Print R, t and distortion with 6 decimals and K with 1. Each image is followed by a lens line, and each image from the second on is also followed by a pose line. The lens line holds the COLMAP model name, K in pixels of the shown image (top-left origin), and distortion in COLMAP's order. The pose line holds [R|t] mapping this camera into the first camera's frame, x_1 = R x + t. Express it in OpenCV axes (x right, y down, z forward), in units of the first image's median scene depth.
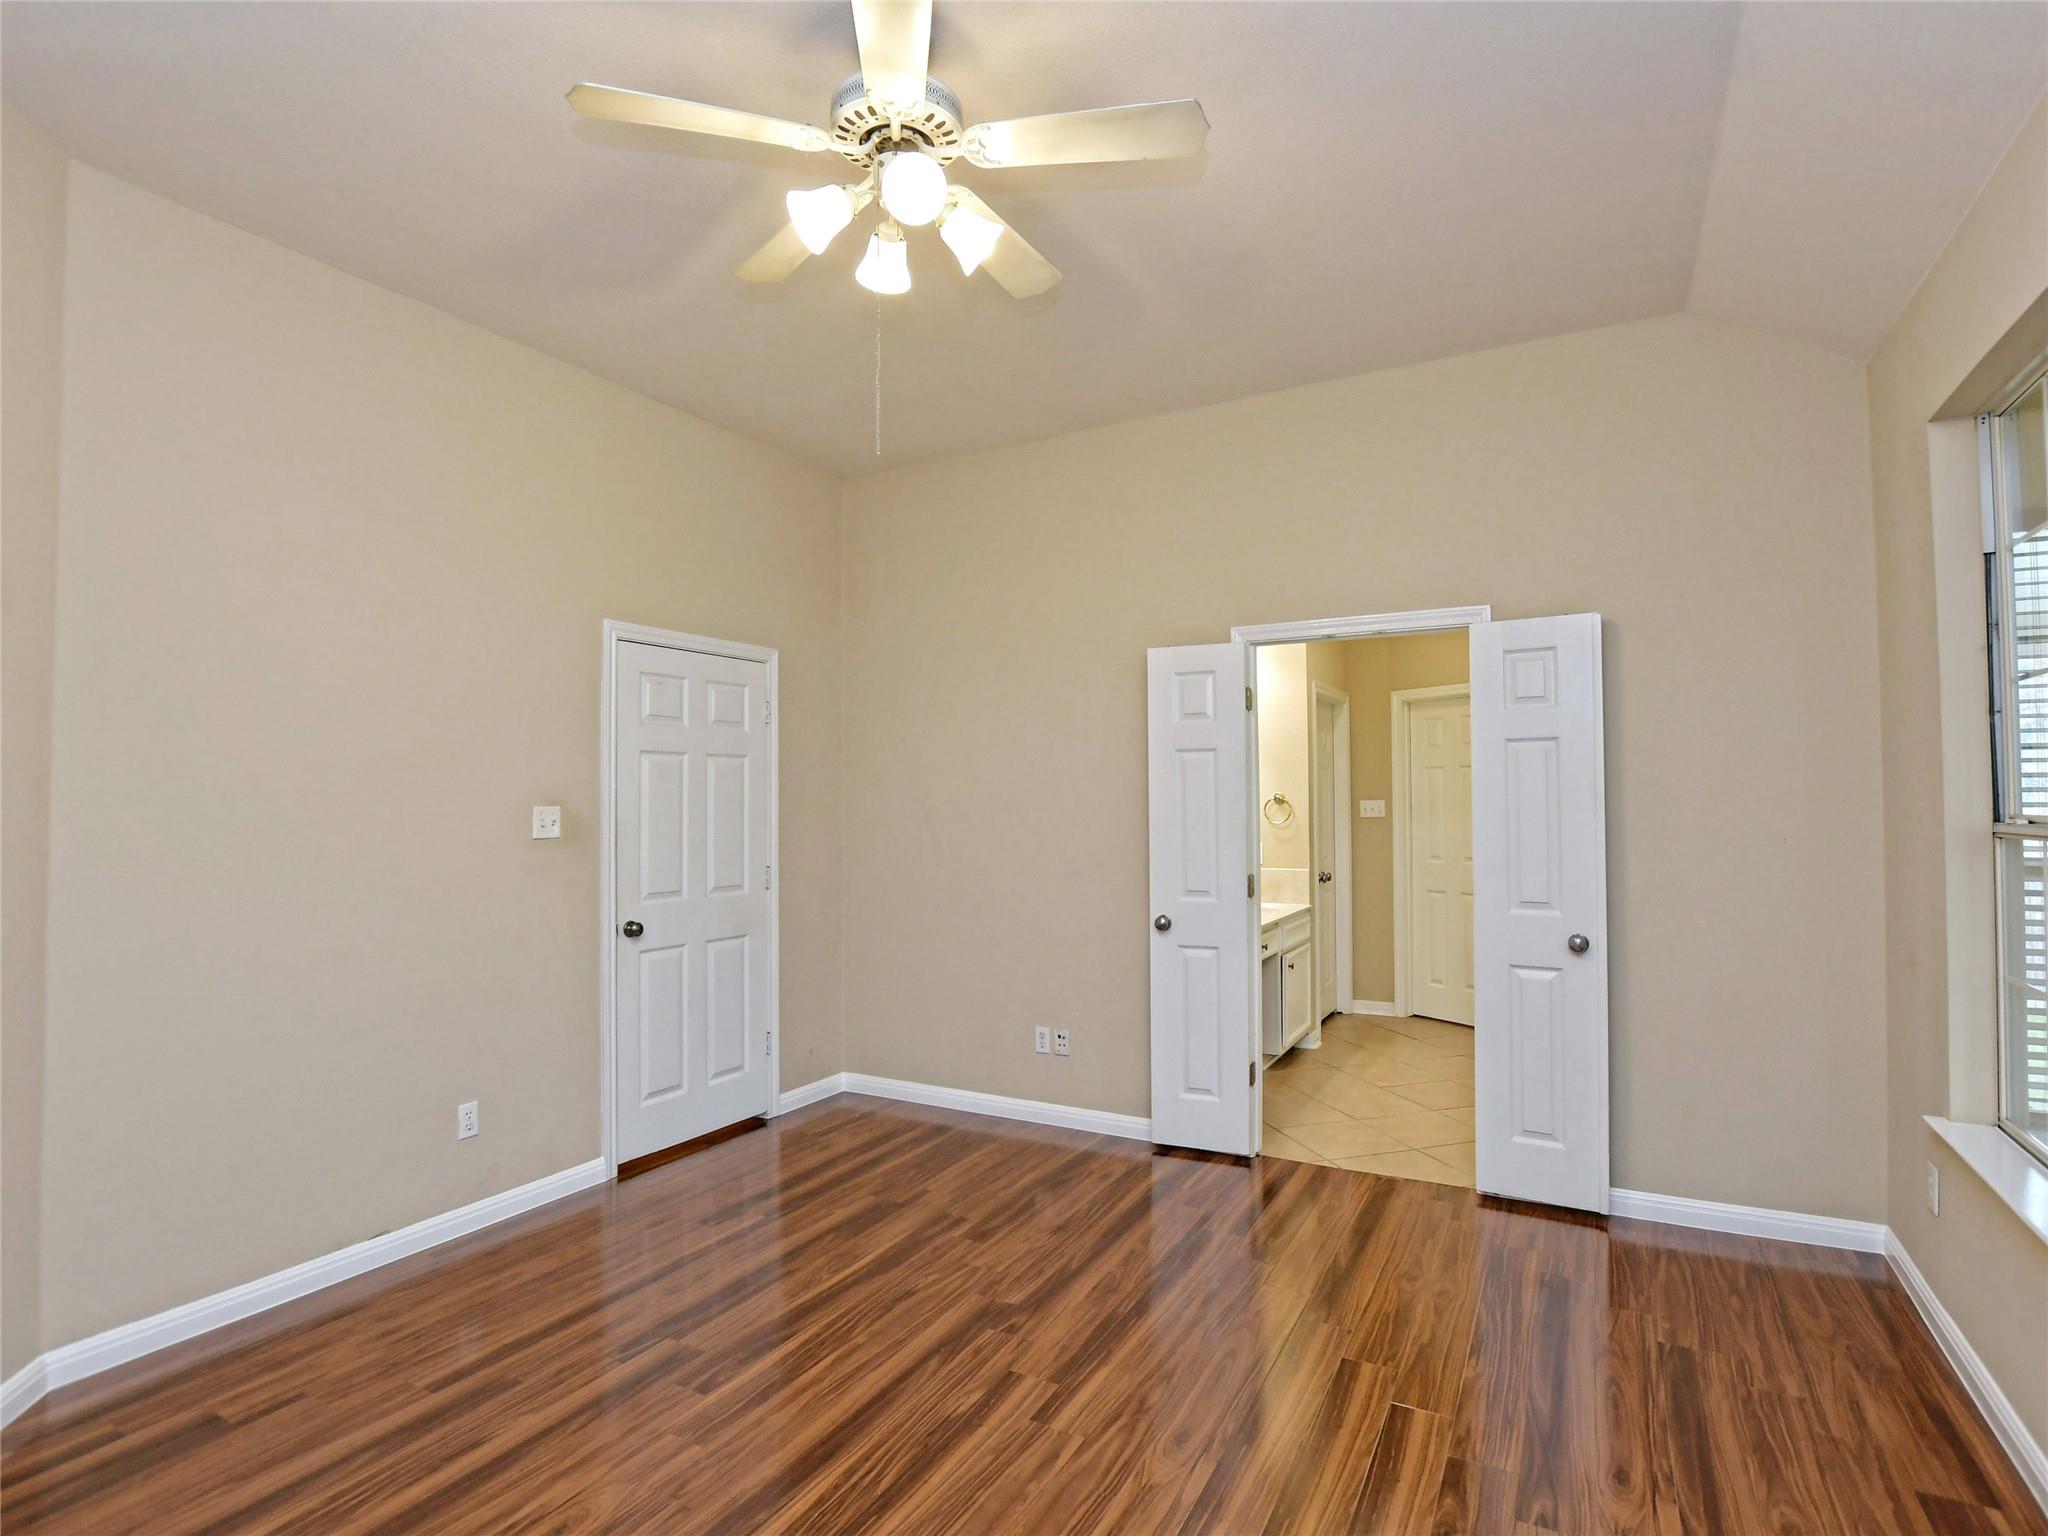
lens RADIAL K [[1078.5, 0, 1022.3], [0, 1078.5, 775.2], [0, 0, 1]] dist [-0.000548, -0.000140]
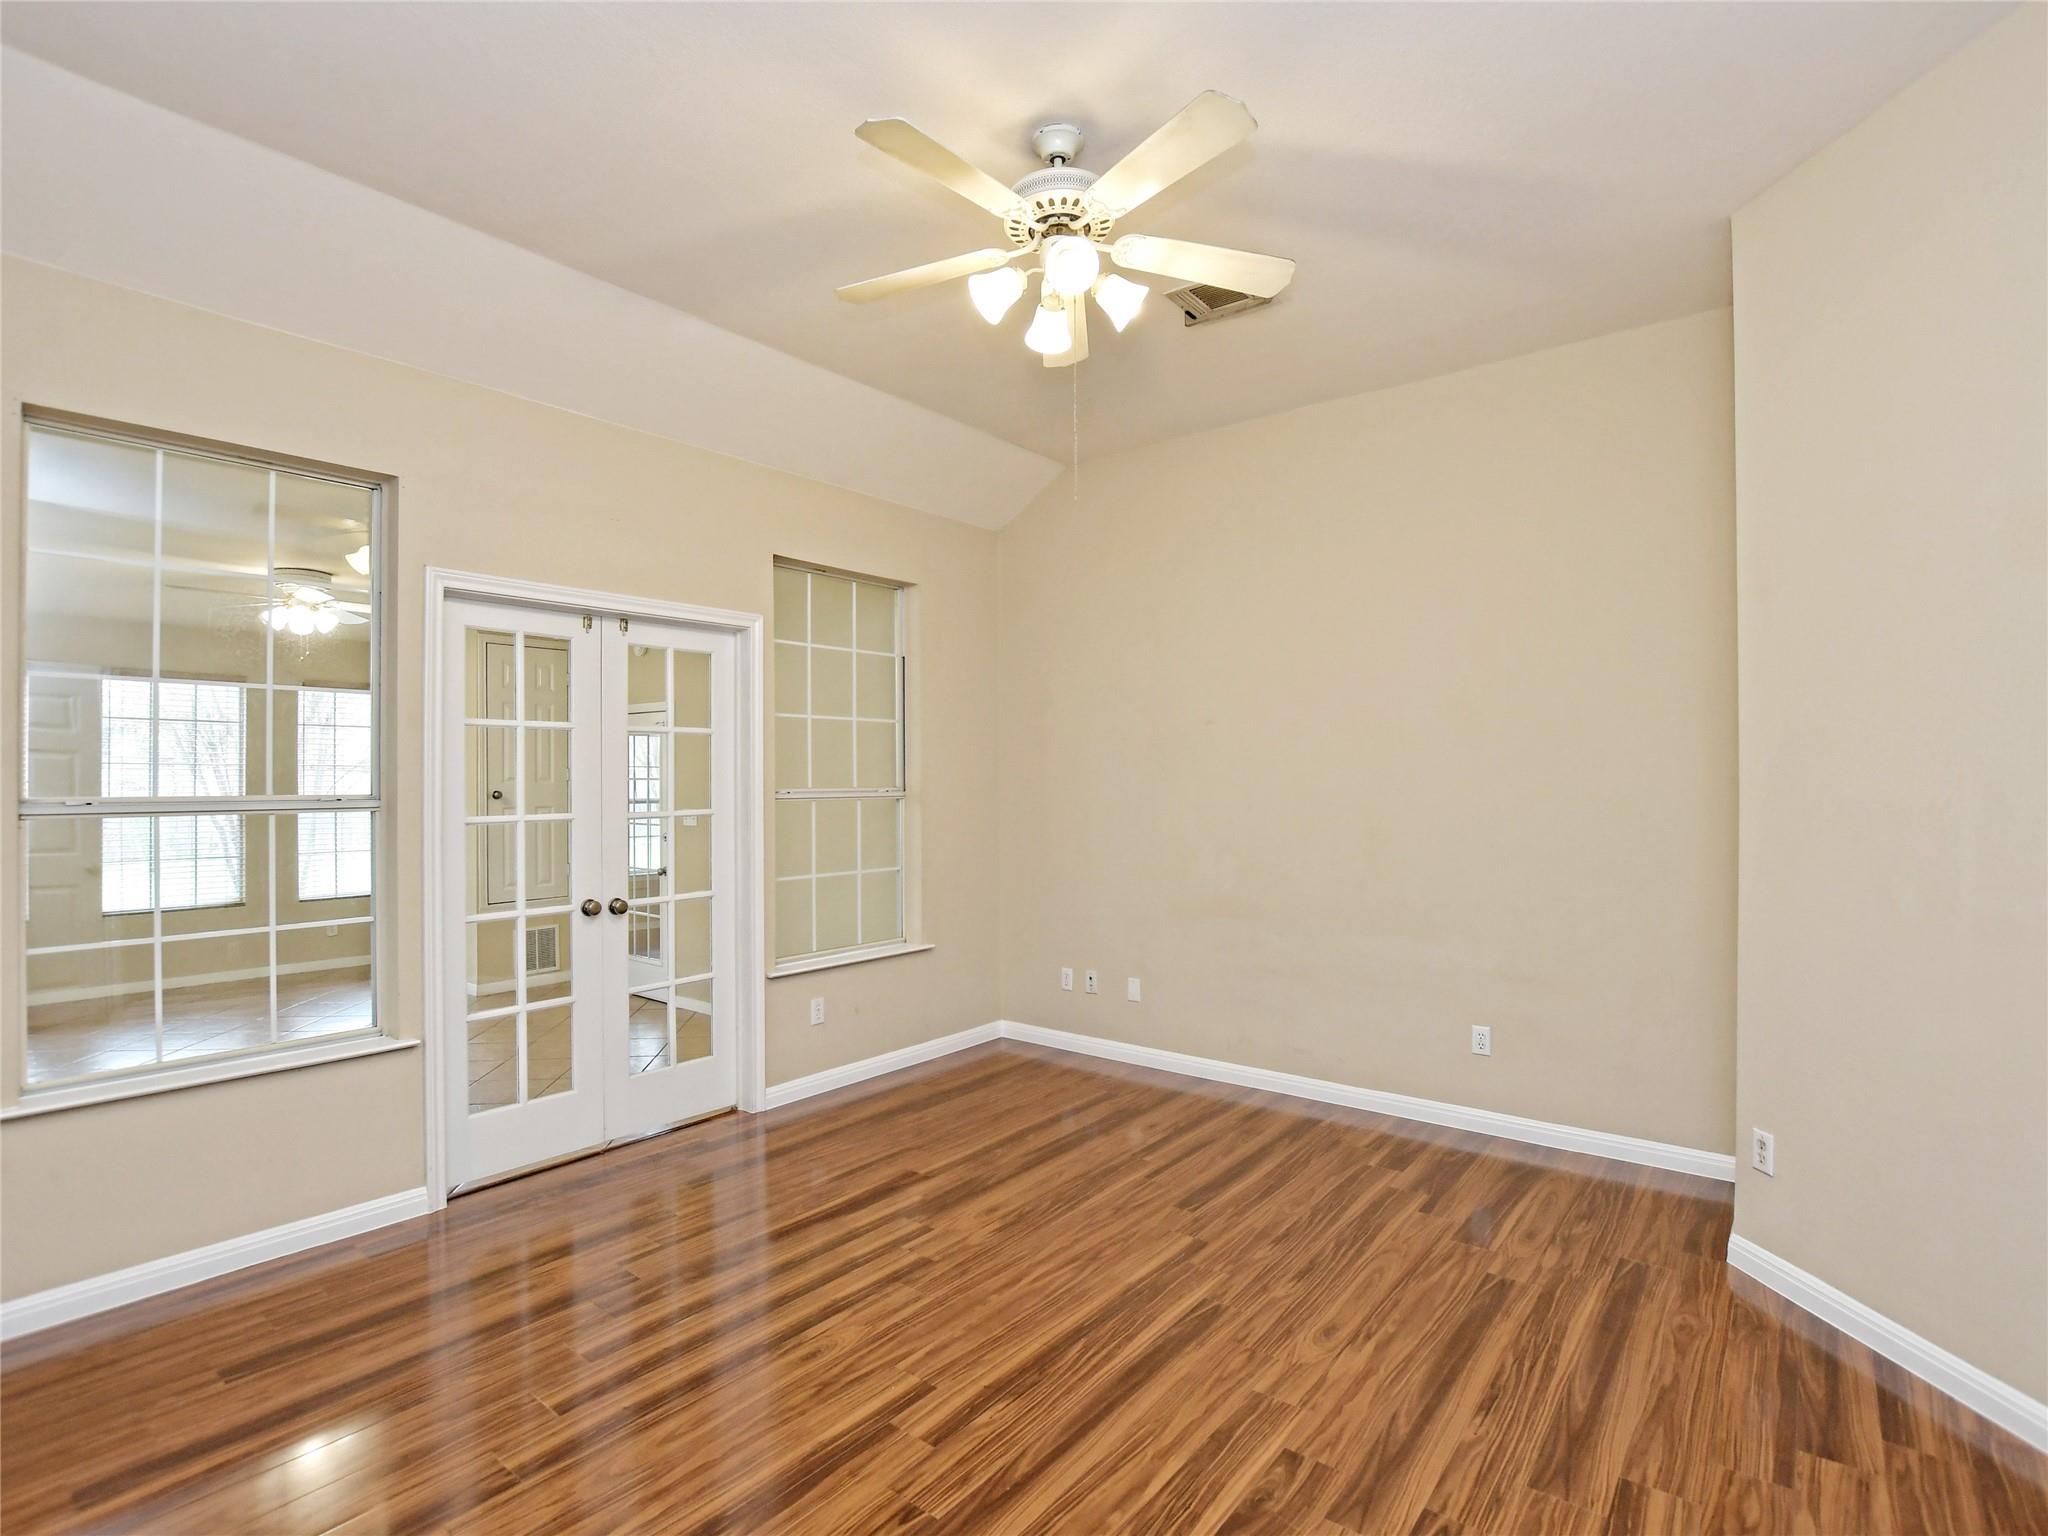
lens RADIAL K [[1078.5, 0, 1031.0], [0, 1078.5, 774.6], [0, 0, 1]] dist [-0.000548, -0.000140]
pose [[-0.988396, 0.009031, 0.151633, -0.237483], [0.004077, 0.999449, -0.032948, 0.058804], [-0.151847, -0.031948, -0.987888, 1.997070]]
